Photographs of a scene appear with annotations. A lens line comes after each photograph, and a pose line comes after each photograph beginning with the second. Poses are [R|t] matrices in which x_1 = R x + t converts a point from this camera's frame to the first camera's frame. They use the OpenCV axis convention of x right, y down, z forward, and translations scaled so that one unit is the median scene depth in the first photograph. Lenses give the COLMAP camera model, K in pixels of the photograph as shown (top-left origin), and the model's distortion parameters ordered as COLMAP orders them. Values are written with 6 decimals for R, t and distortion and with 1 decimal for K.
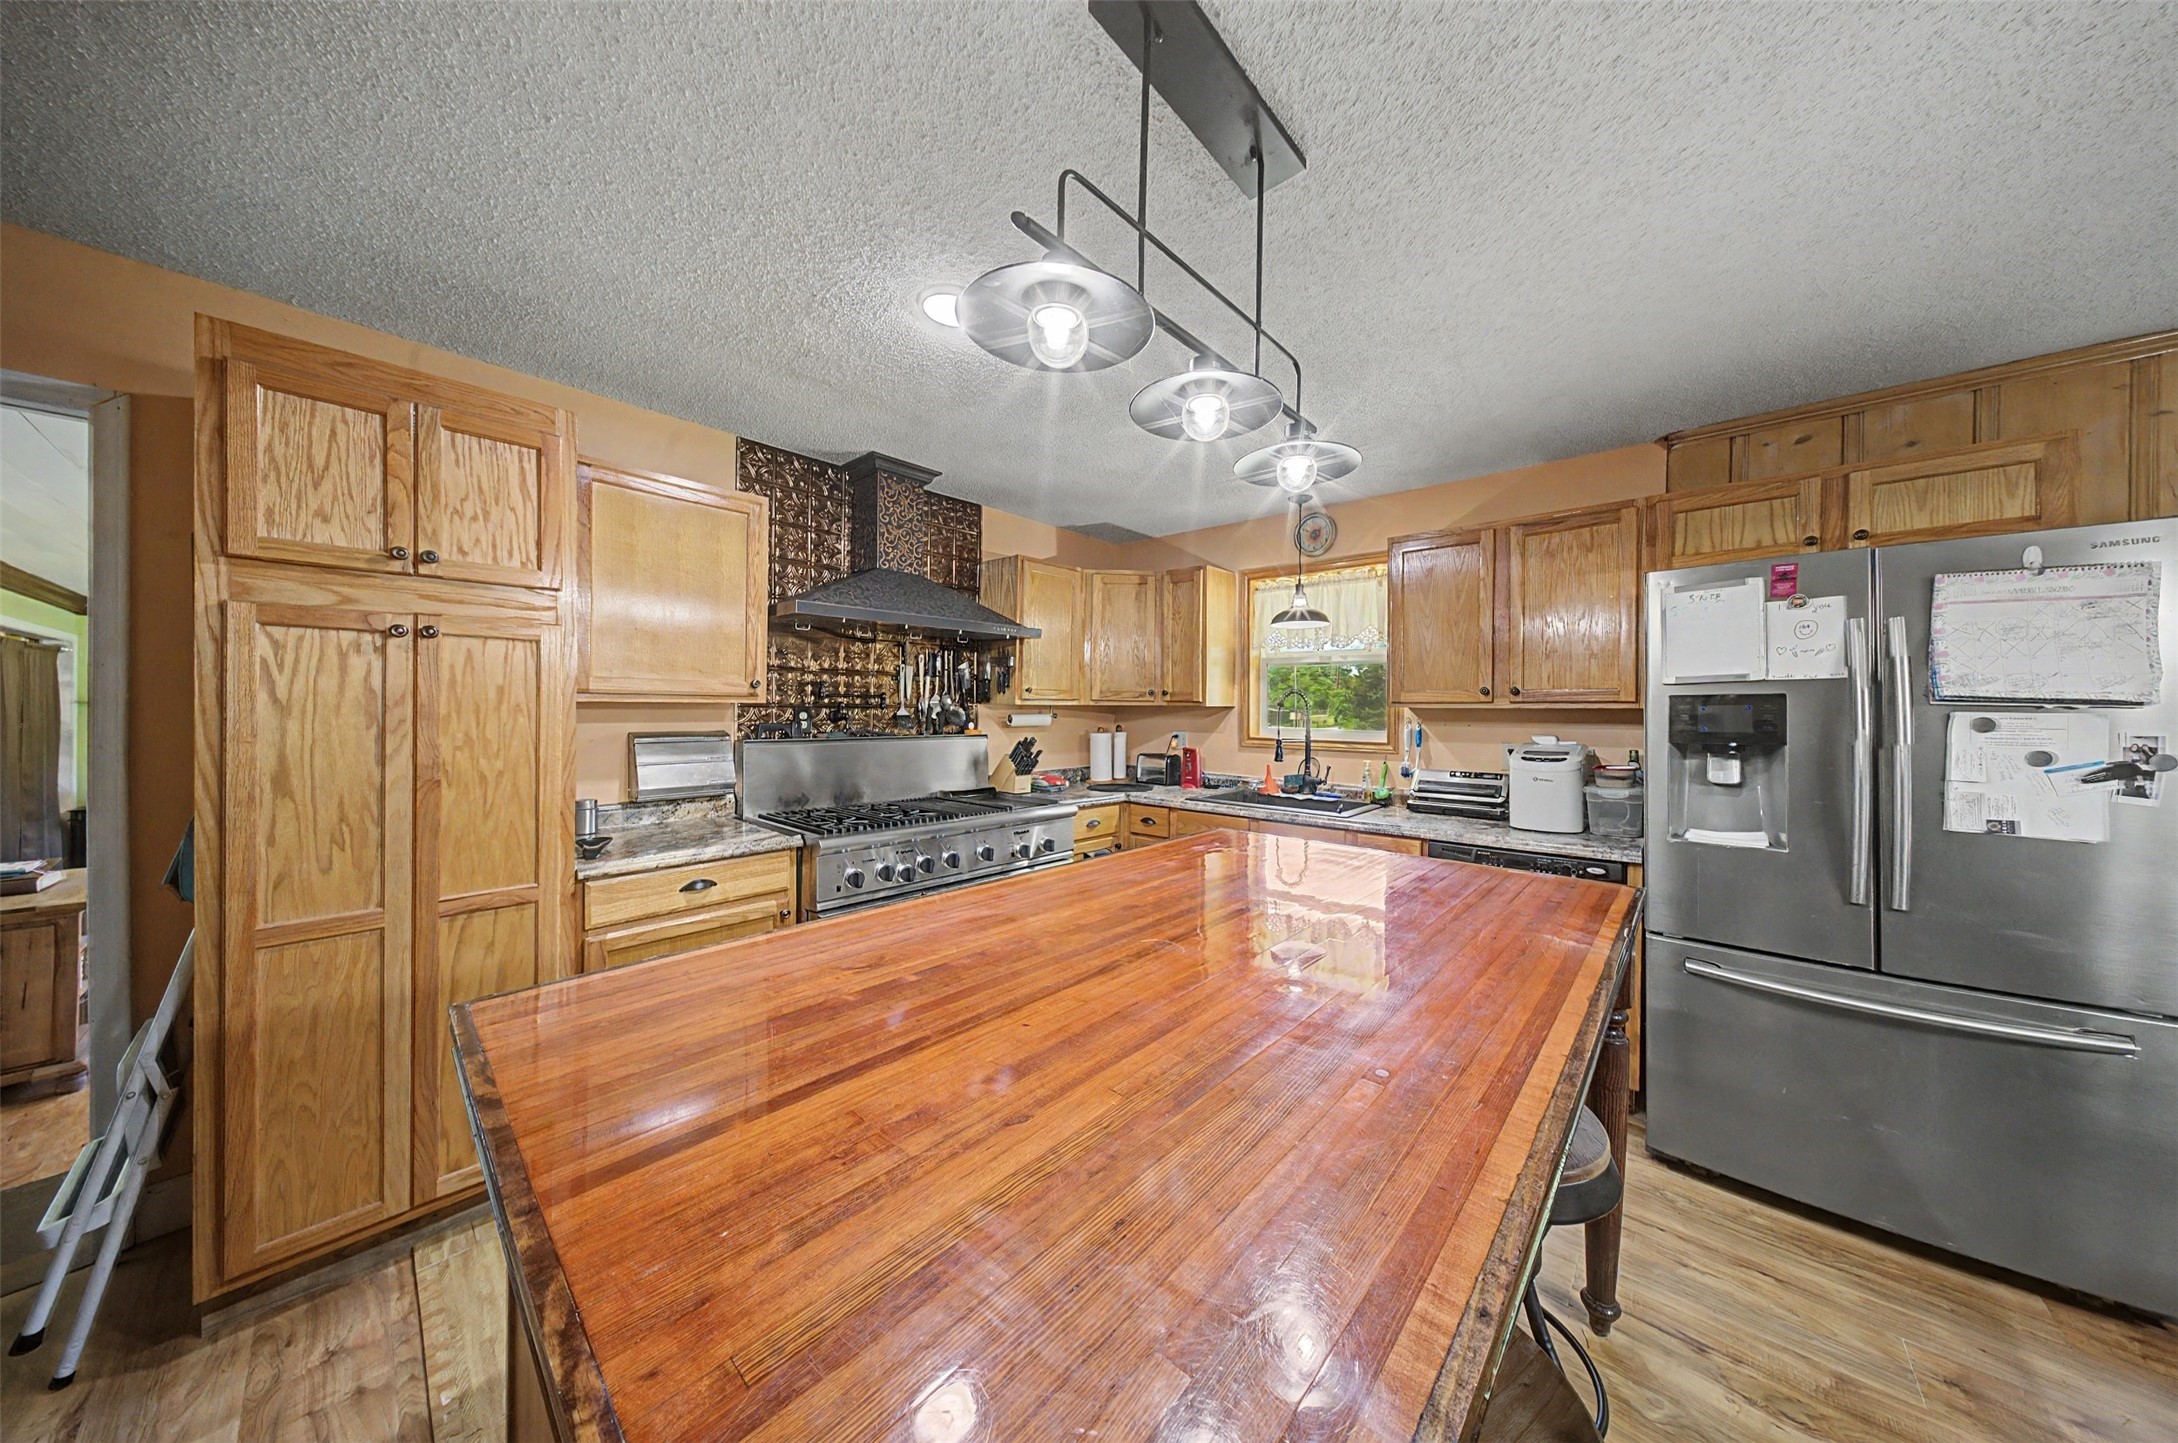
lens RADIAL K [[659.6, 0, 1094.1], [0, 659.6, 723.8], [0, 0, 1]] dist [0.000377, 0.000066]
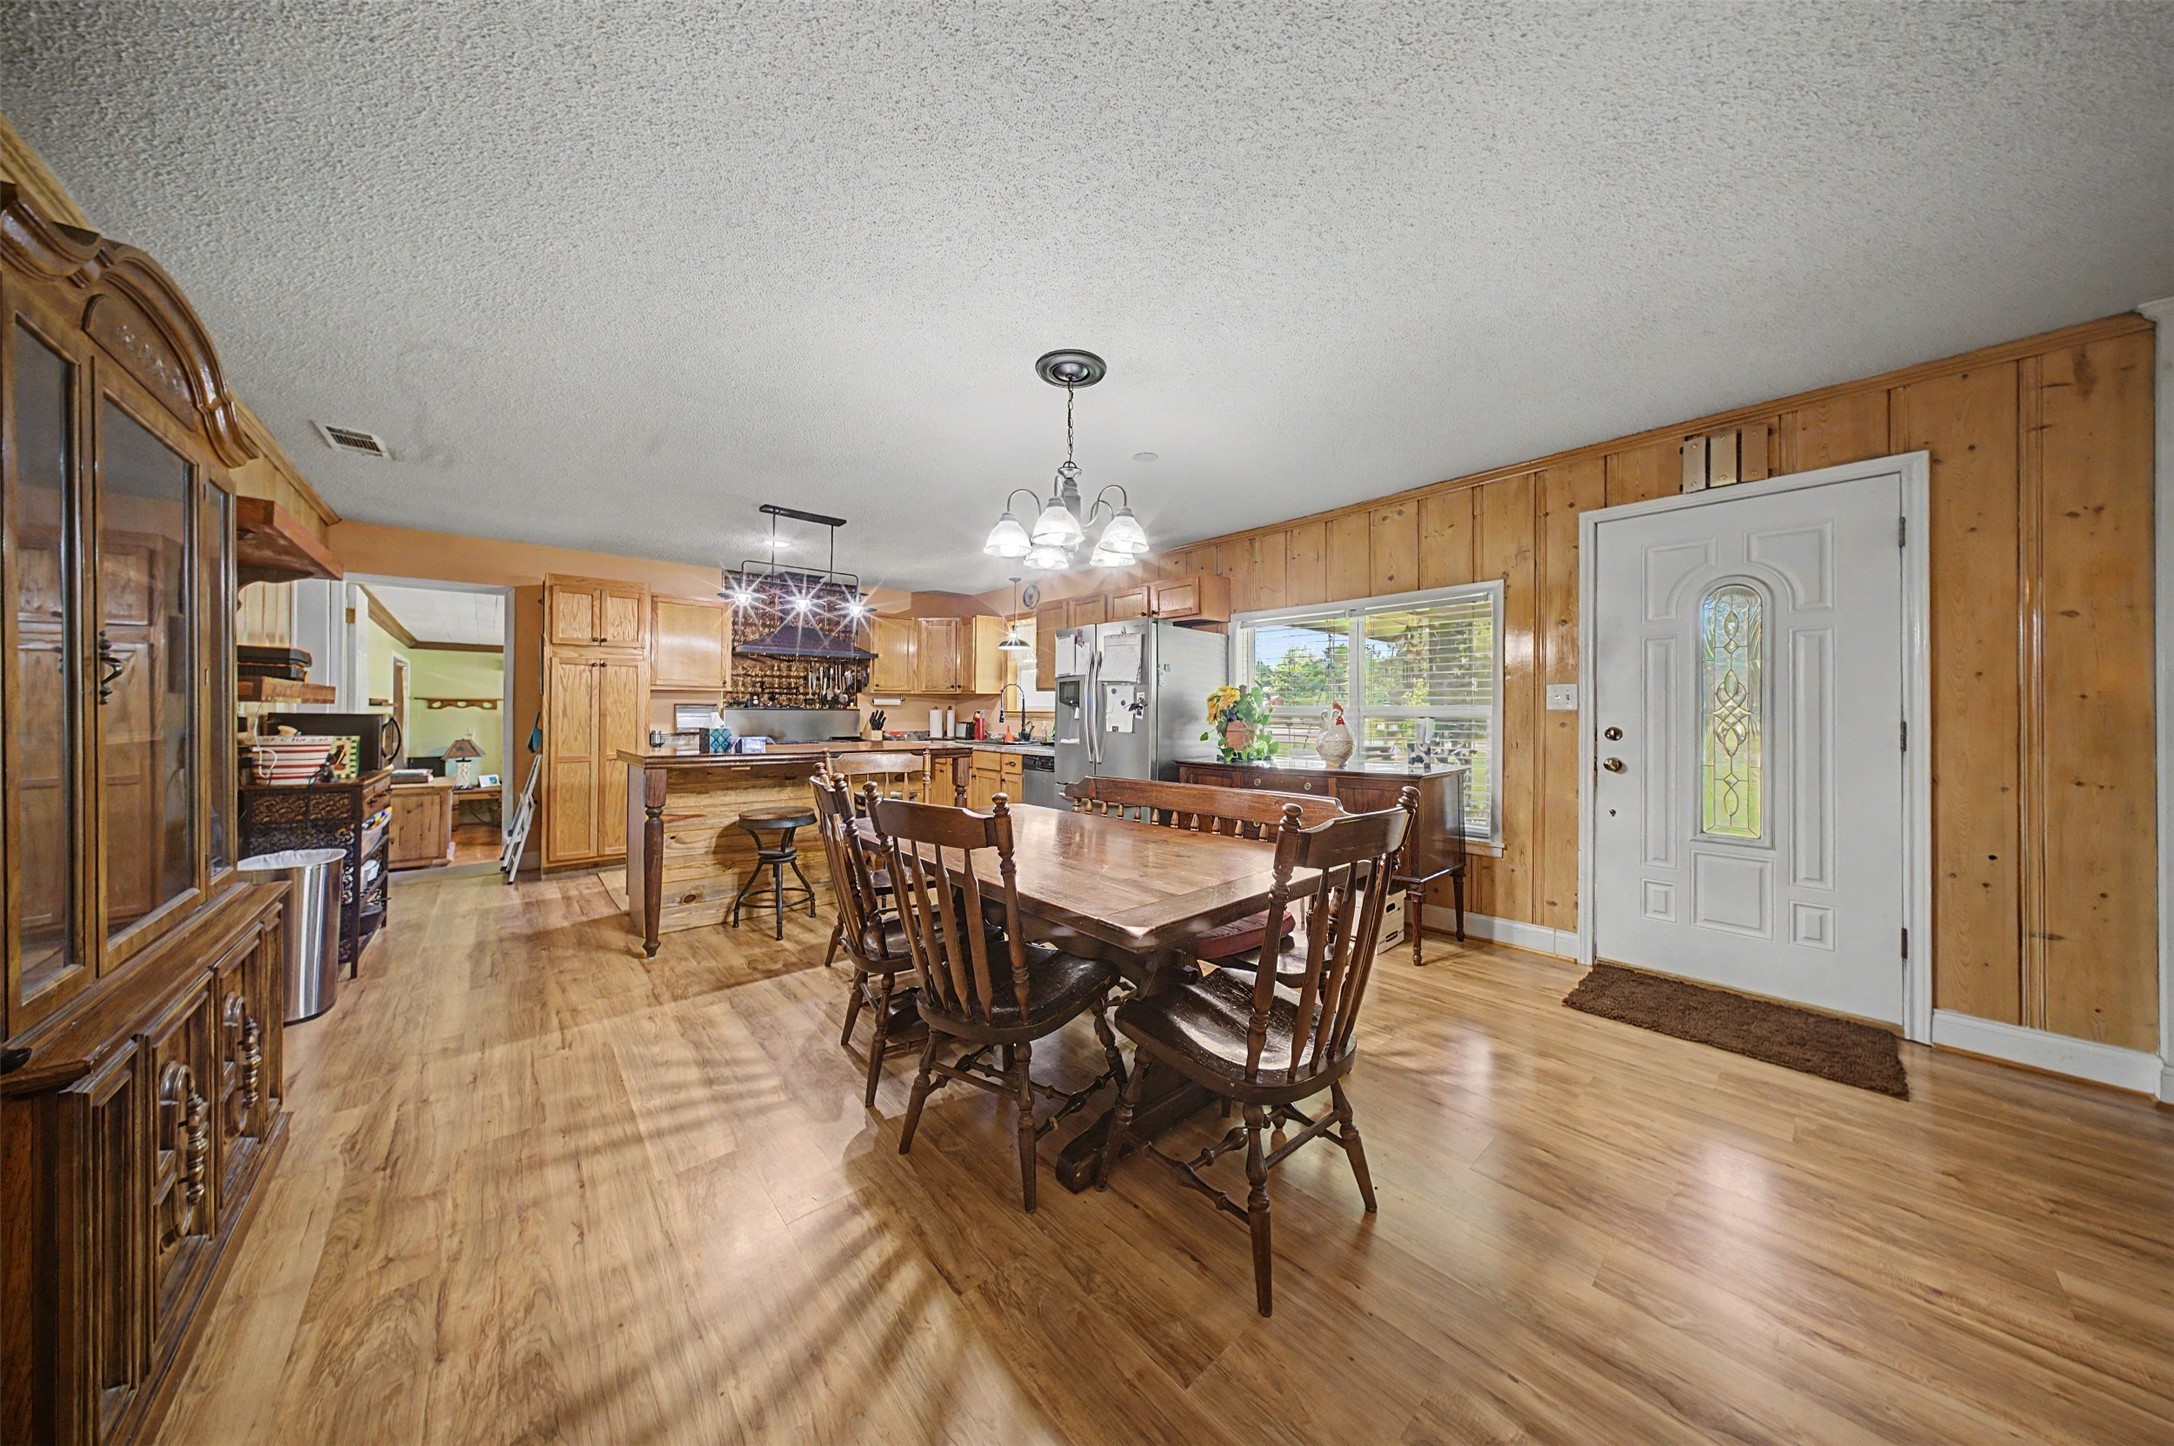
lens RADIAL K [[679.5, 0, 1087.0], [0, 679.5, 723.0], [0, 0, 1]] dist [0.000211, 0.000019]
pose [[0.991895, -0.001561, -0.127051, 1.521415], [0.000566, 0.999969, -0.007865, 0.149080], [0.127059, 0.007730, 0.991865, -1.735952]]
